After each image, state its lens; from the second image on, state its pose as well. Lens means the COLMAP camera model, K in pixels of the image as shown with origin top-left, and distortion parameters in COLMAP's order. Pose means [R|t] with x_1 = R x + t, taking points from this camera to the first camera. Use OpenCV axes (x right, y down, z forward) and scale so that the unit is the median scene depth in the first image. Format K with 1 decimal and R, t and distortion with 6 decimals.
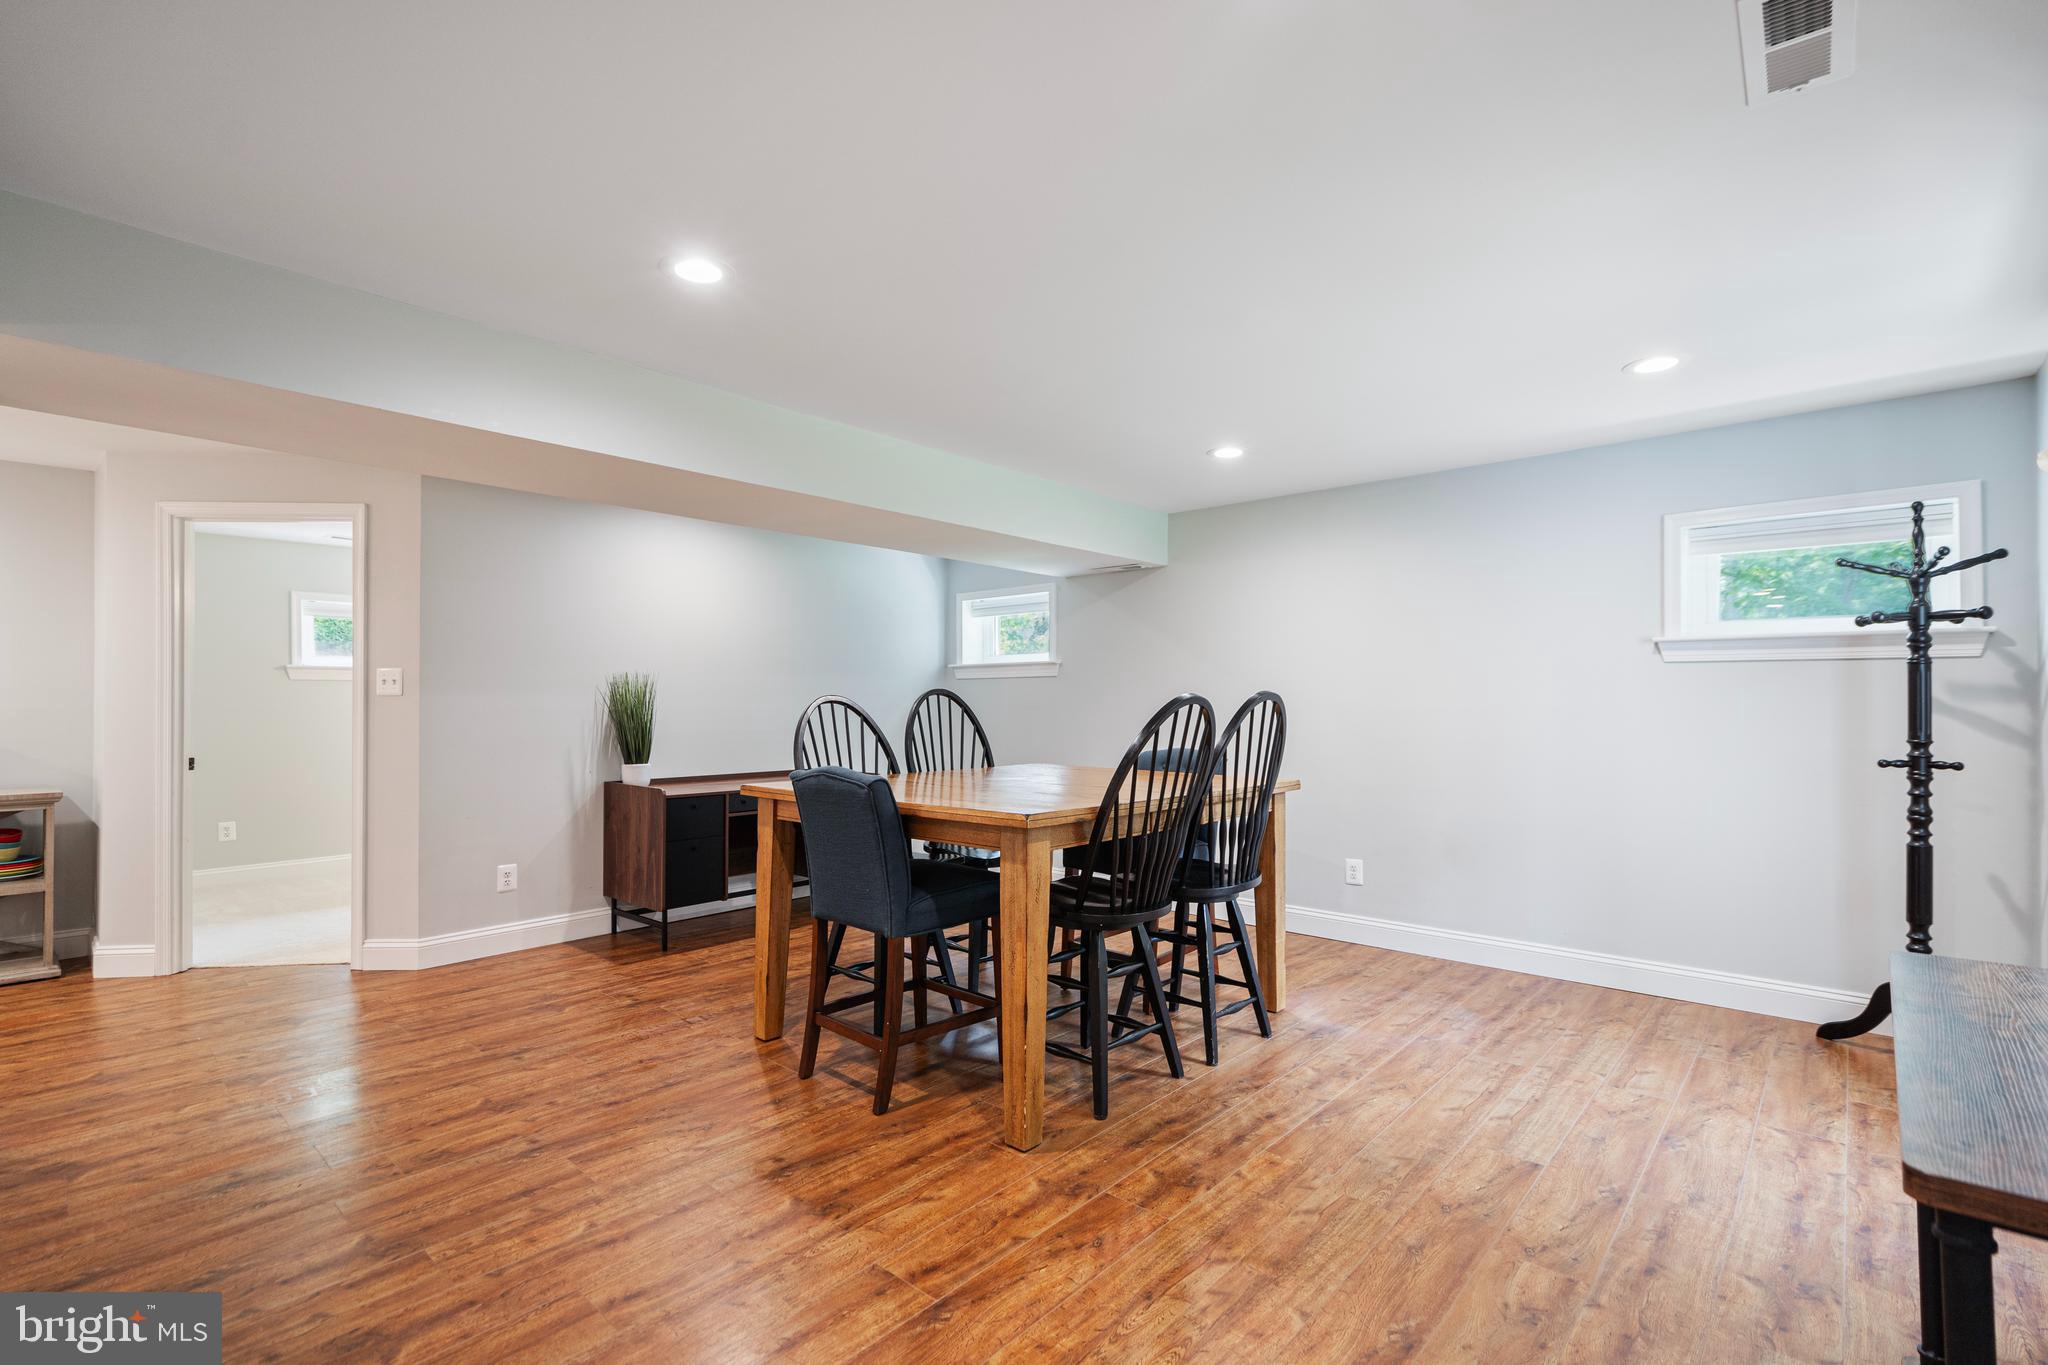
lens RADIAL K [[942.8, 0, 1015.4], [0, 942.8, 694.6], [0, 0, 1]] dist [-0.002452, 0.003549]
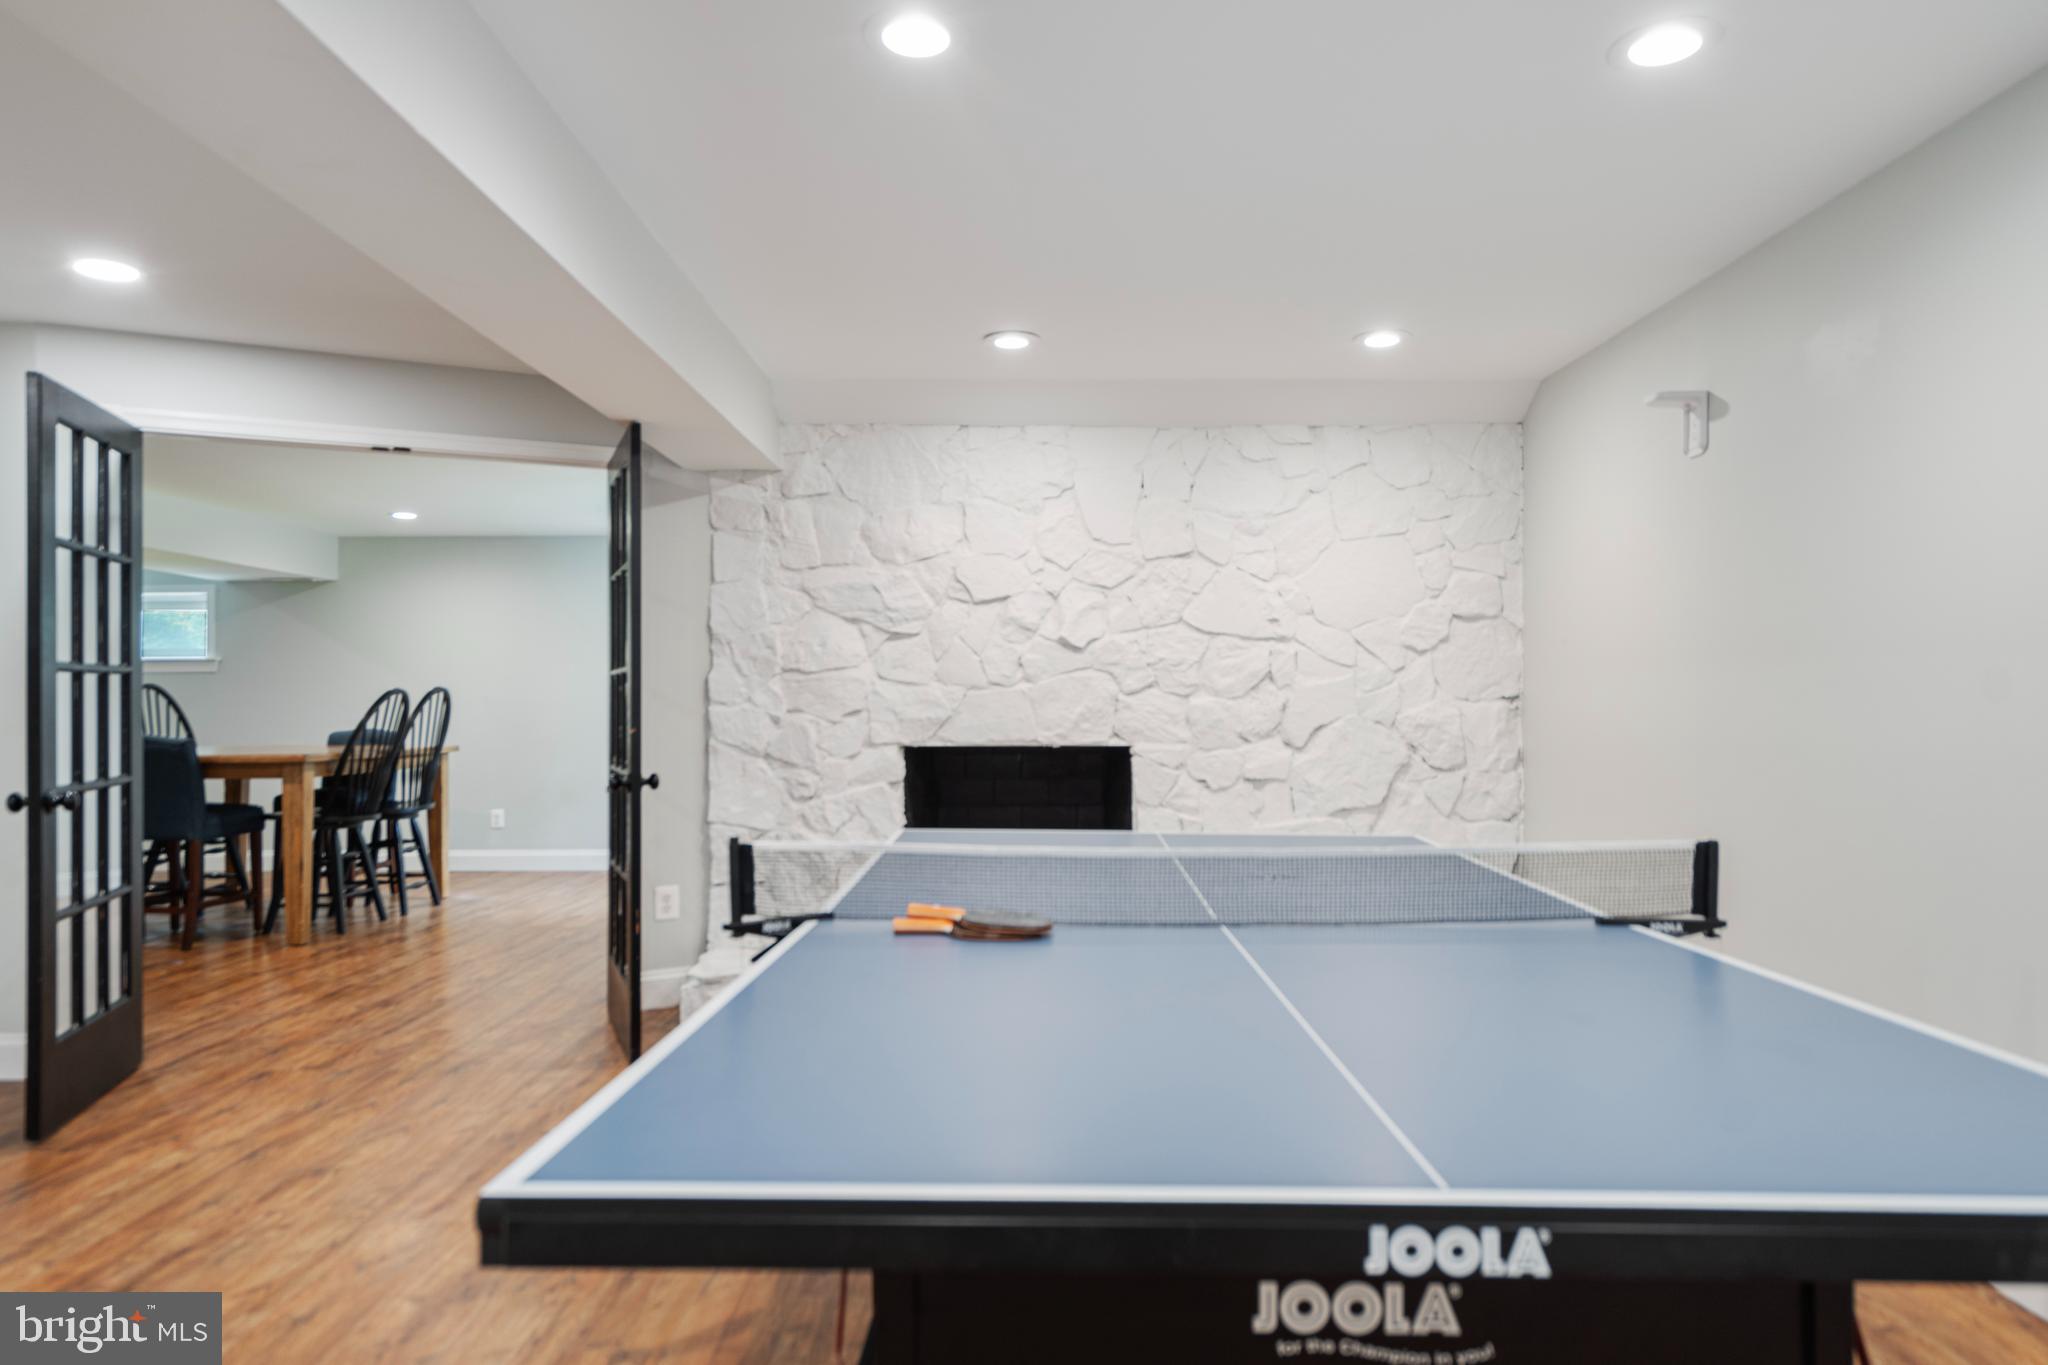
lens RADIAL K [[1286.8, 0, 1002.3], [0, 1286.8, 687.7], [0, 0, 1]] dist [0.009178, 0.002628]
pose [[0.761685, 0.001997, 0.647944, -0.438471], [0.000147, 0.999995, -0.003255, 0.004438], [-0.647947, 0.002574, 0.761681, -1.337537]]
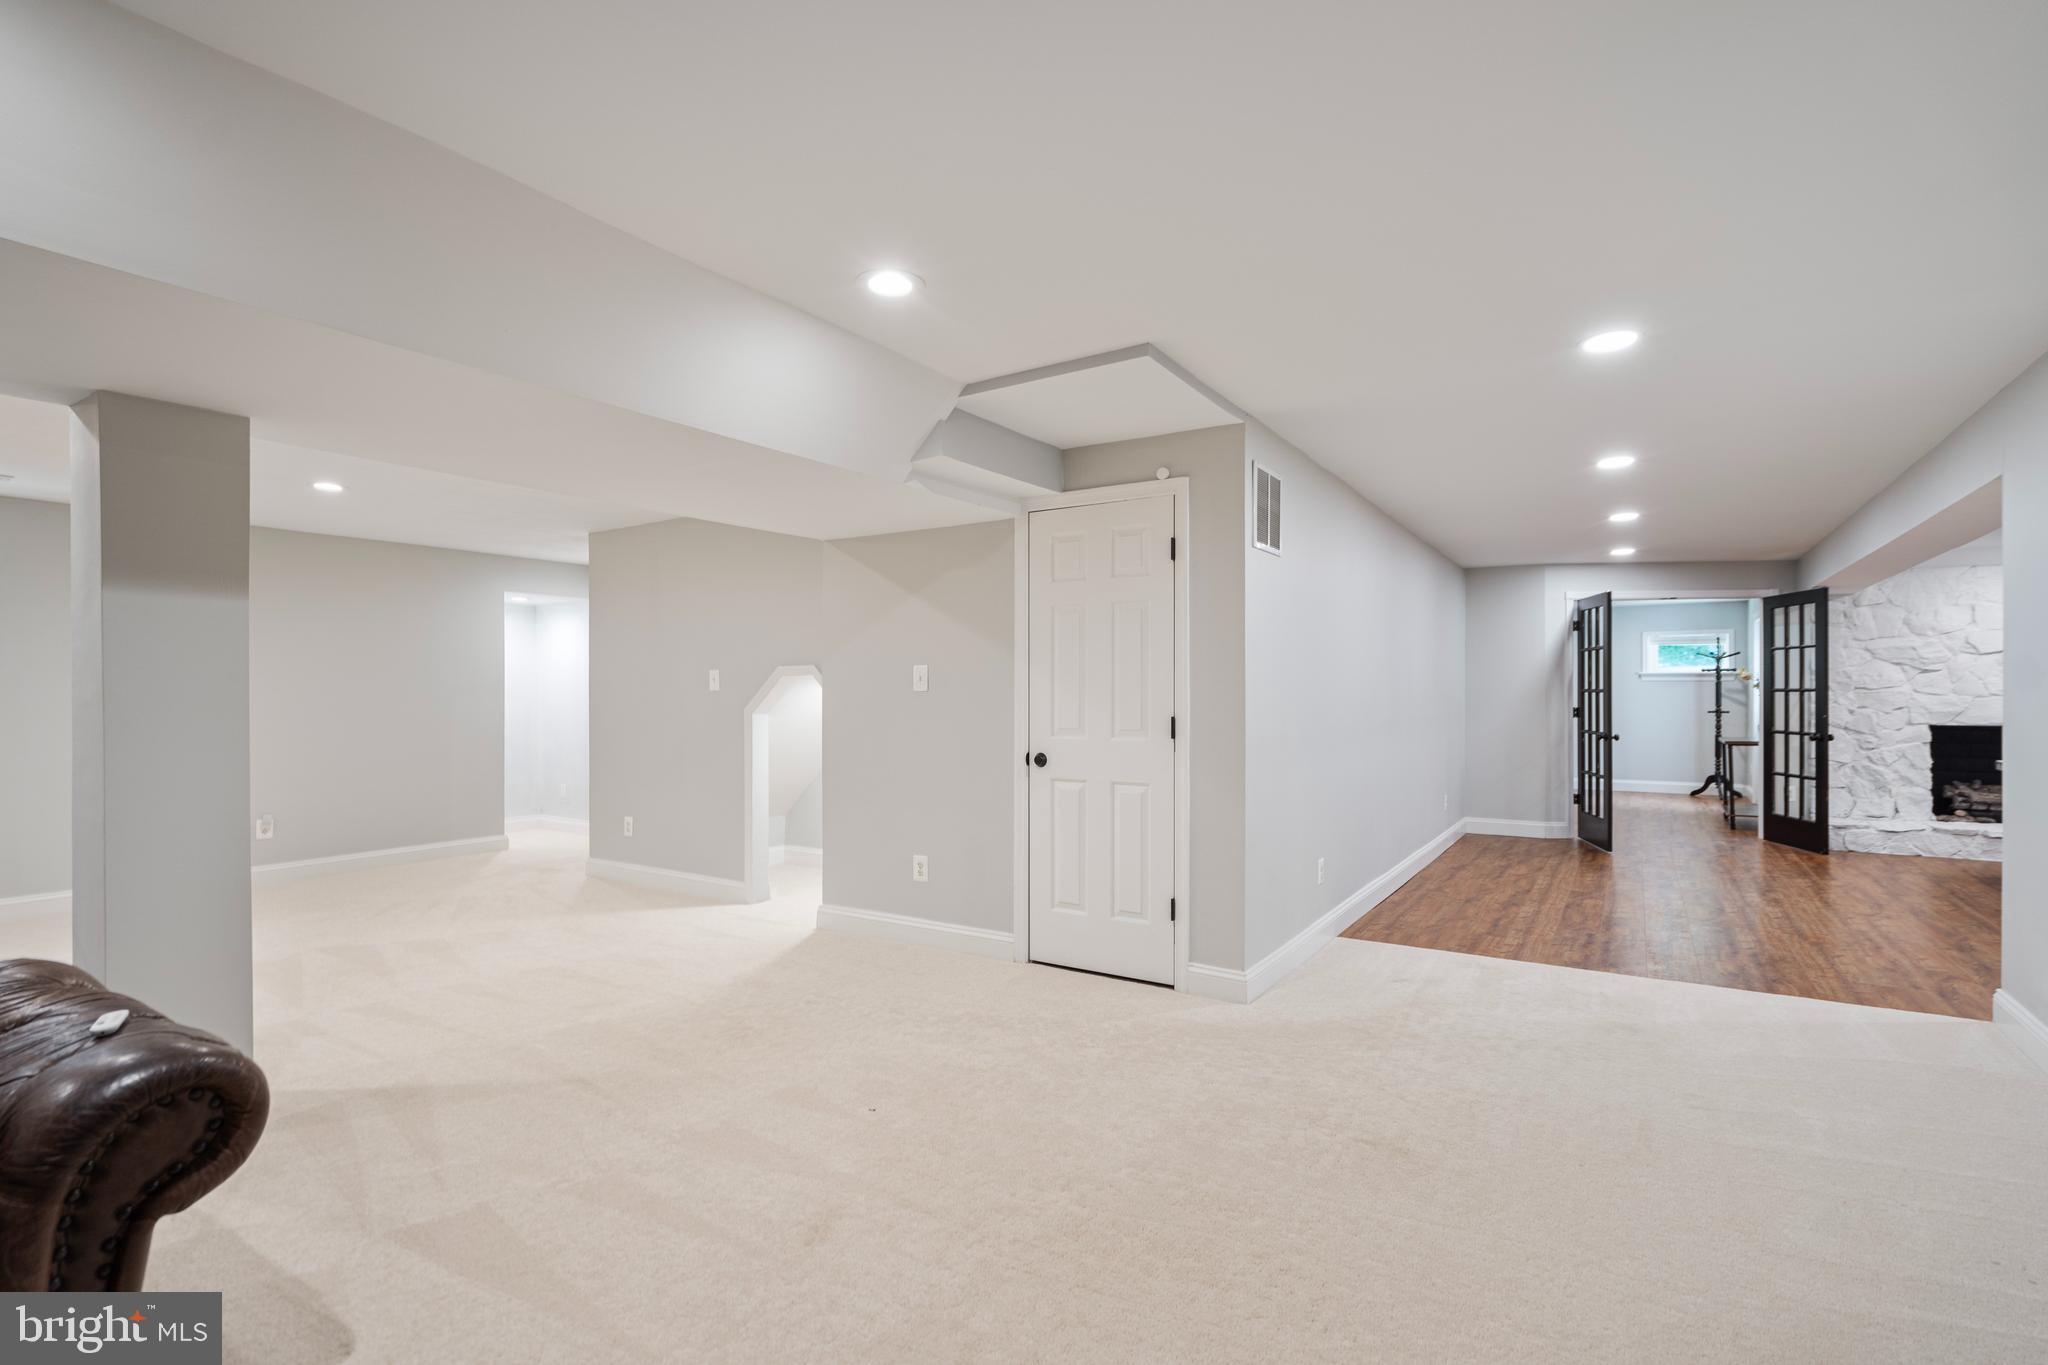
lens RADIAL K [[942.8, 0, 1023.6], [0, 942.8, 693.4], [0, 0, 1]] dist [-0.002452, 0.003549]
pose [[0.989716, -0.005933, 0.142920, -2.052542], [0.004567, 0.999941, 0.009882, -0.040756], [-0.142970, -0.009128, 0.989685, -2.052404]]
